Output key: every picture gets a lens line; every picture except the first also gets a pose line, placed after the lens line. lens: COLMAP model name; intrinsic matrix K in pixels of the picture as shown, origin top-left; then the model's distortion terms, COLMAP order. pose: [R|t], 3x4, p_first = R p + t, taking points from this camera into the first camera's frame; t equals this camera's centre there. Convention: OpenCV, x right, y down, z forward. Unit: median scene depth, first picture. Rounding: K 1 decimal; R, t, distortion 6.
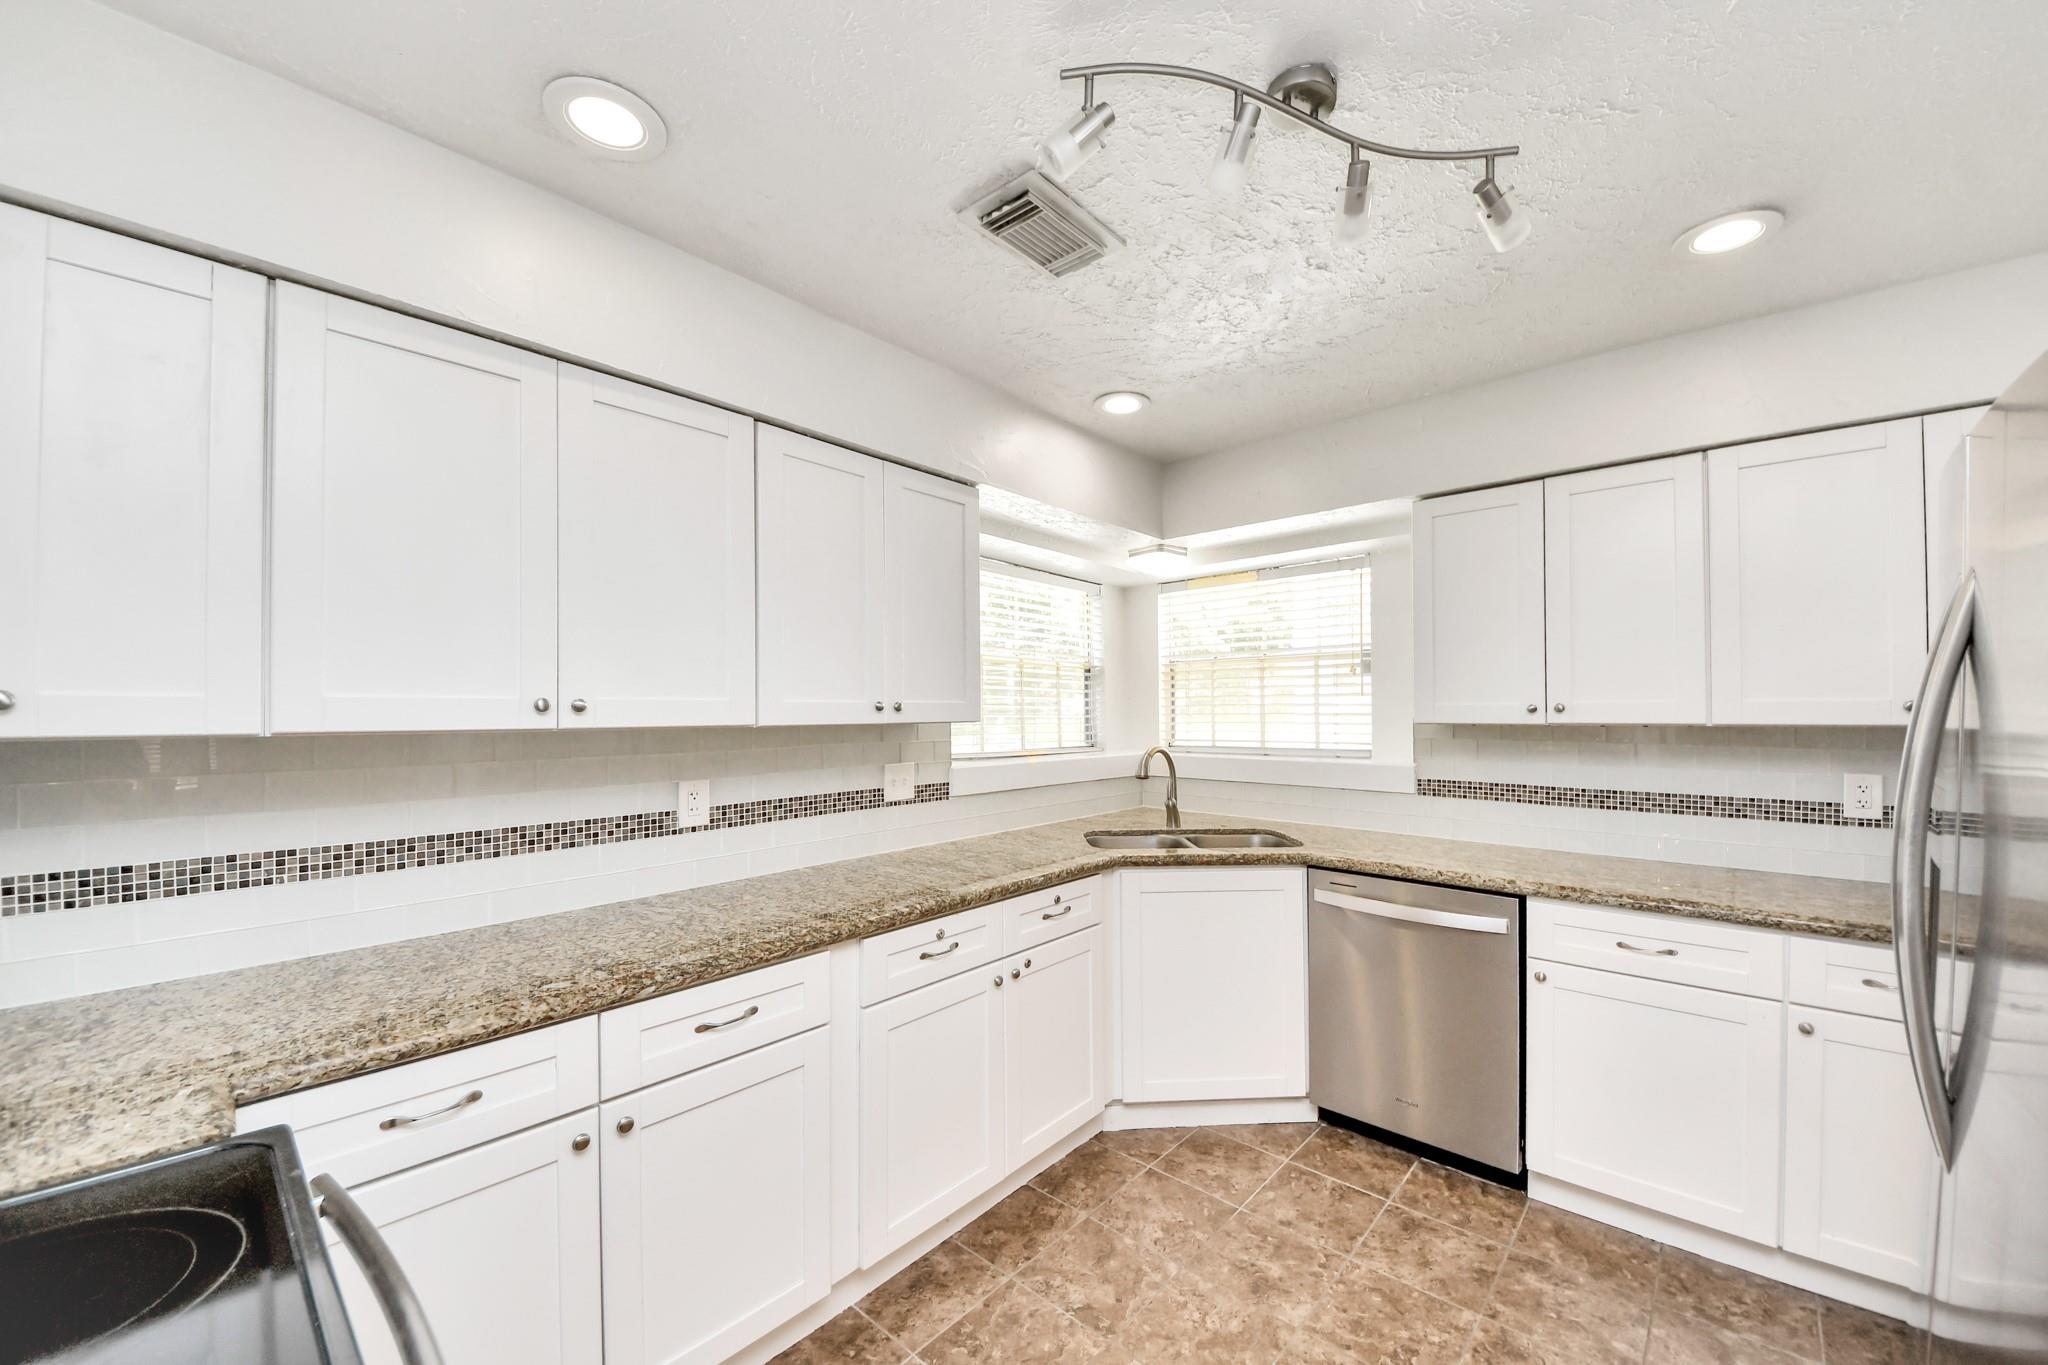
lens RADIAL K [[754.3, 0, 1080.6], [0, 754.3, 687.4], [0, 0, 1]] dist [-0.003134, -0.006532]
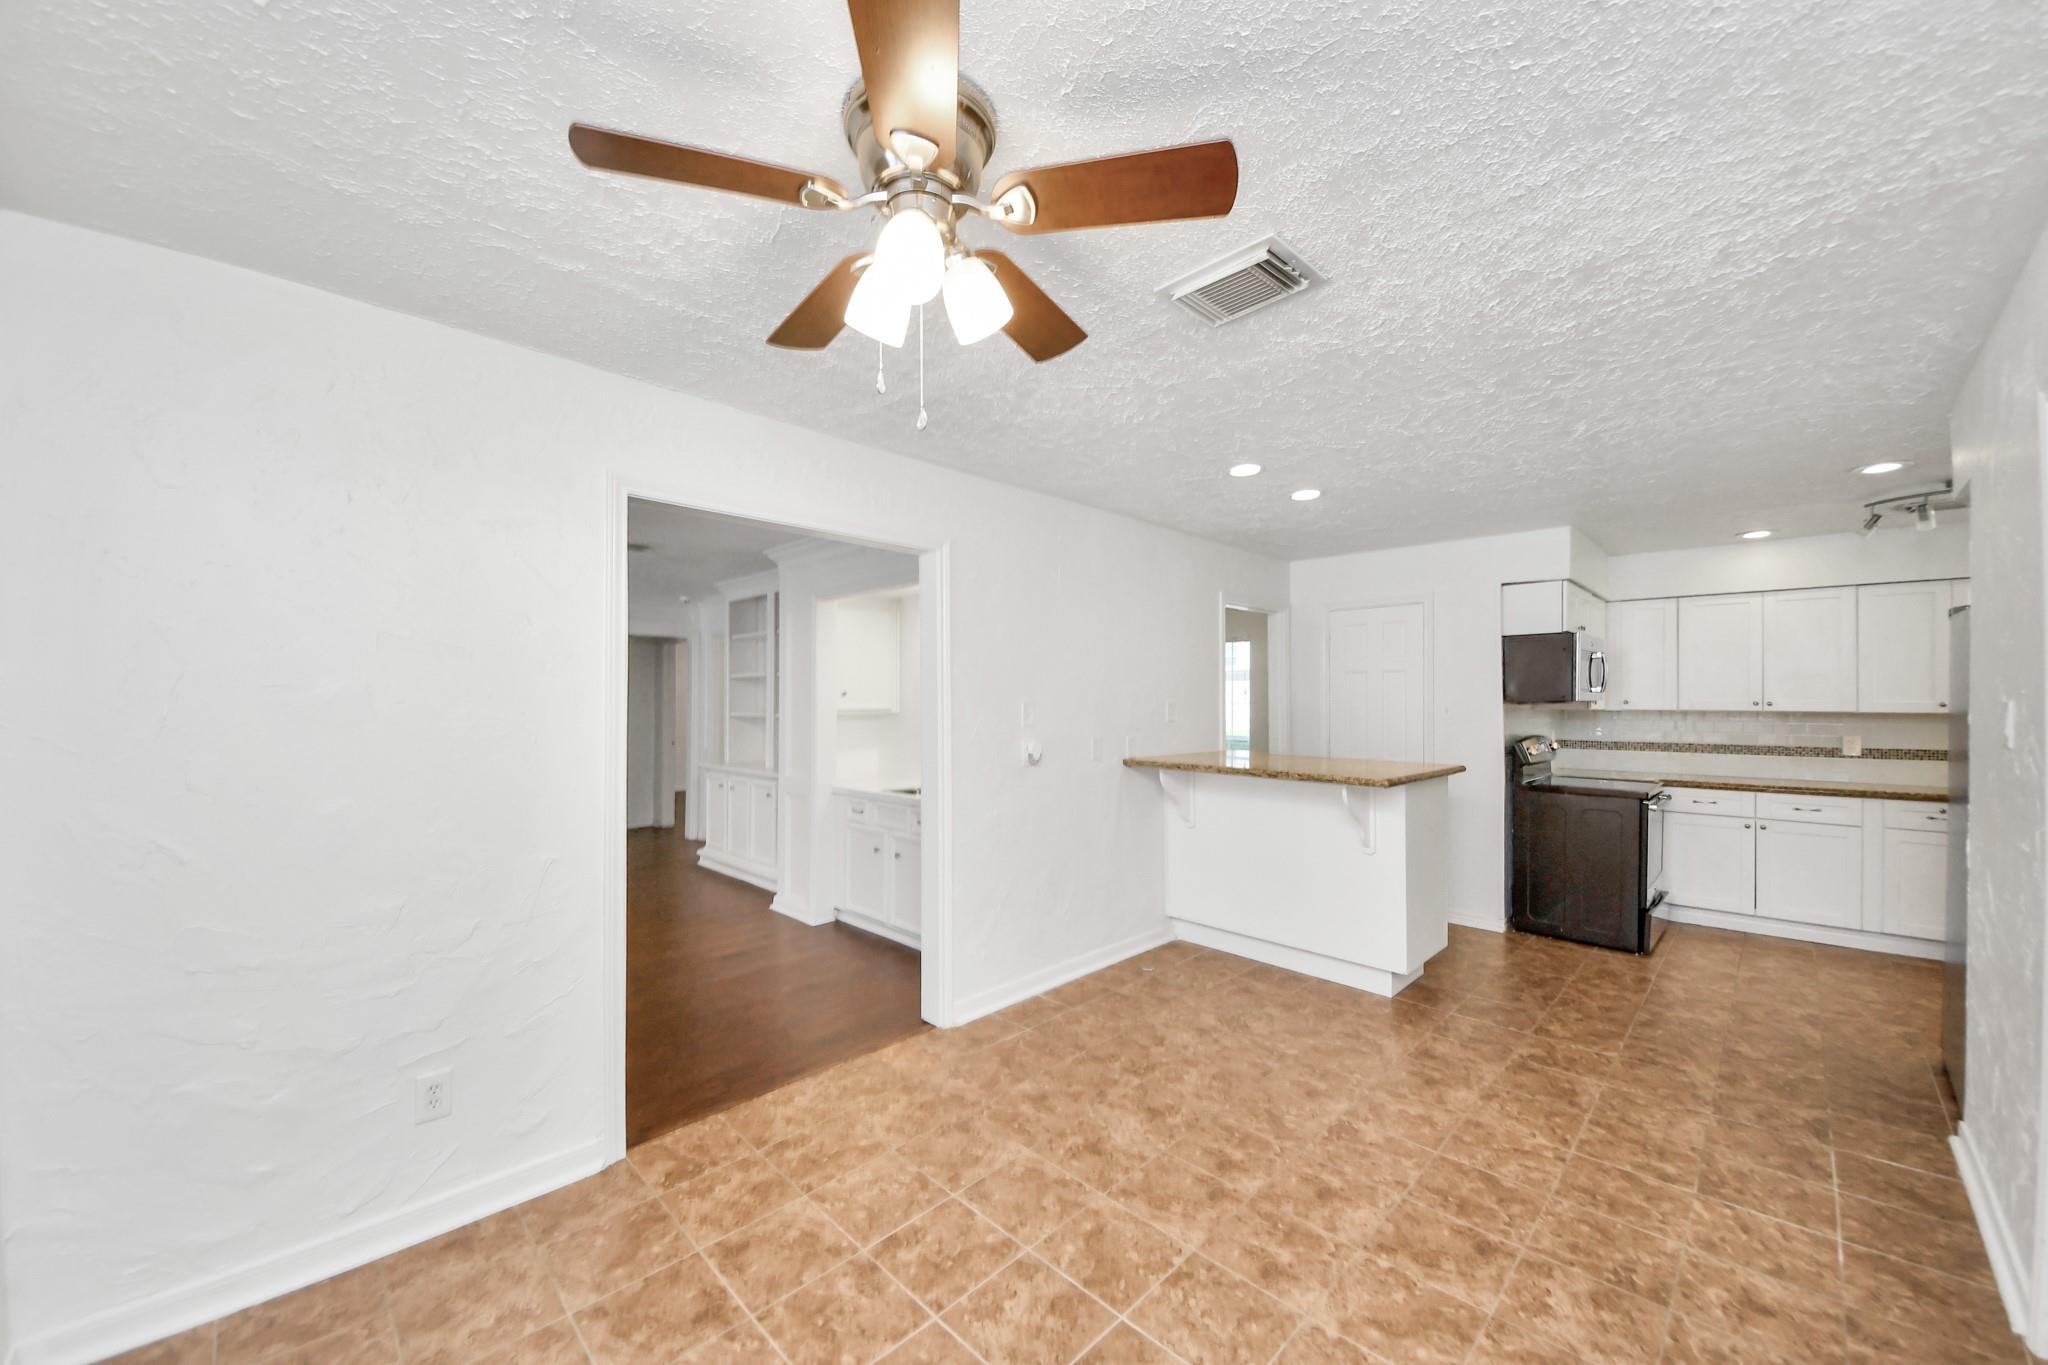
lens RADIAL K [[754.3, 0, 1018.6], [0, 754.3, 690.4], [0, 0, 1]] dist [-0.003134, -0.006532]
pose [[-0.107700, -0.005498, -0.994168, 1.978066], [0.023393, 0.999694, -0.008063, -0.053776], [0.993908, -0.024125, -0.107538, -1.249138]]
